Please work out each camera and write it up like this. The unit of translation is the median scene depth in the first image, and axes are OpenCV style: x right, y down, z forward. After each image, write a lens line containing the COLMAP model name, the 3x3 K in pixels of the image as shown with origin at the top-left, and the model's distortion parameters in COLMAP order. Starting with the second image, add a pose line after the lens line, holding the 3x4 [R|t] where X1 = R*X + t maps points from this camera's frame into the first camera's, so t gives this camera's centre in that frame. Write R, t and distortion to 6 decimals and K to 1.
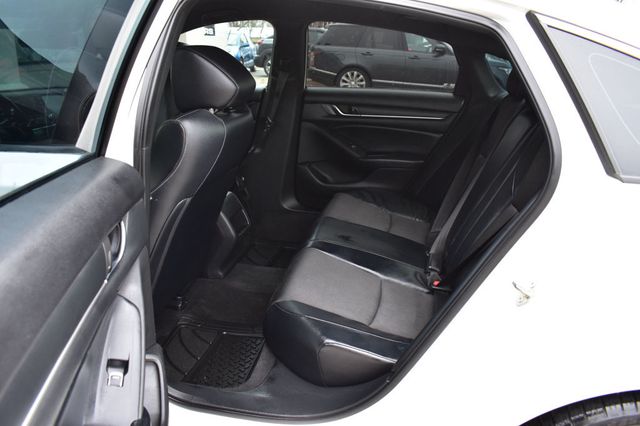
lens RADIAL K [[501.3, 0, 320.0], [0, 501.3, 213.0], [0, 0, 1]] dist [-0.079679, -0.001762]
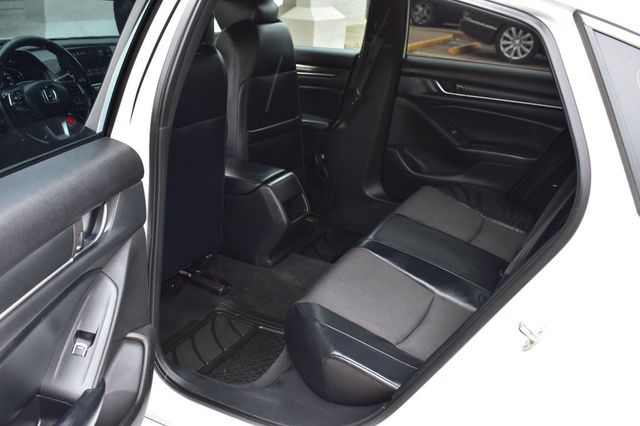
lens RADIAL K [[624.2, 0, 320.0], [0, 624.2, 213.0], [0, 0, 1]] dist [-0.089250, 0.006690]
pose [[0.963692, 0.123255, -0.236868, 0.141934], [-0.114321, 0.992126, 0.051147, -0.033597], [0.241308, -0.022211, 0.970194, -0.067512]]
